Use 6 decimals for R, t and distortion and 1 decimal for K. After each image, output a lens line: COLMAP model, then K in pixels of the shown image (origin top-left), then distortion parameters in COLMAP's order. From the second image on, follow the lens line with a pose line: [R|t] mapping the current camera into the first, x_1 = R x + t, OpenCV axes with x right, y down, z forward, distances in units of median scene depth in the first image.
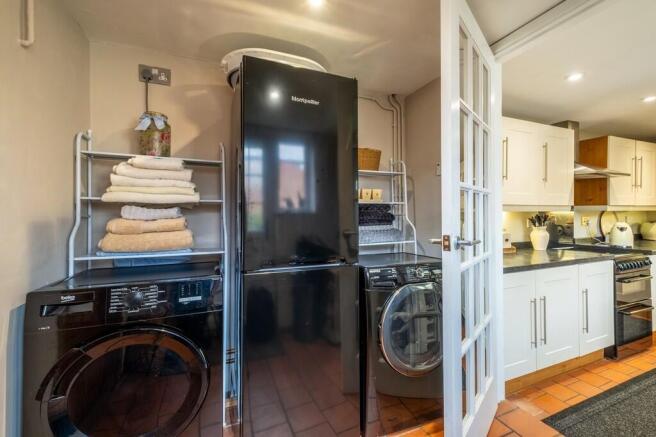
lens RADIAL K [[284.6, 0, 329.8], [0, 284.6, 214.1], [0, 0, 1]] dist [0.000918, 0.000138]
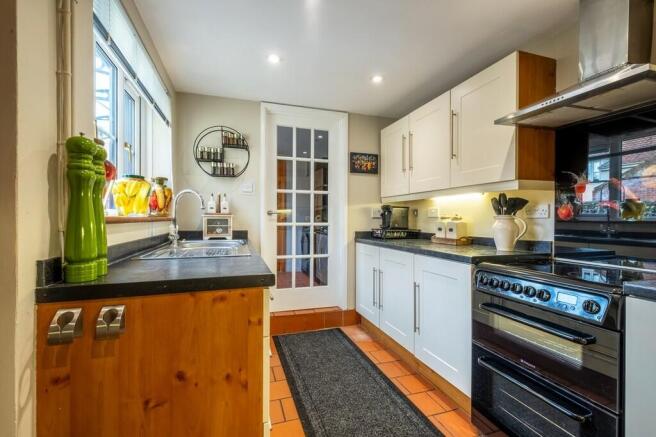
lens RADIAL K [[284.6, 0, 329.8], [0, 284.6, 214.1], [0, 0, 1]] dist [0.000918, 0.000138]
pose [[-0.073254, -0.006832, -0.997290, 1.918117], [0.001164, 0.999975, -0.006936, 0.063367], [0.997313, -0.001669, -0.073244, 0.853413]]
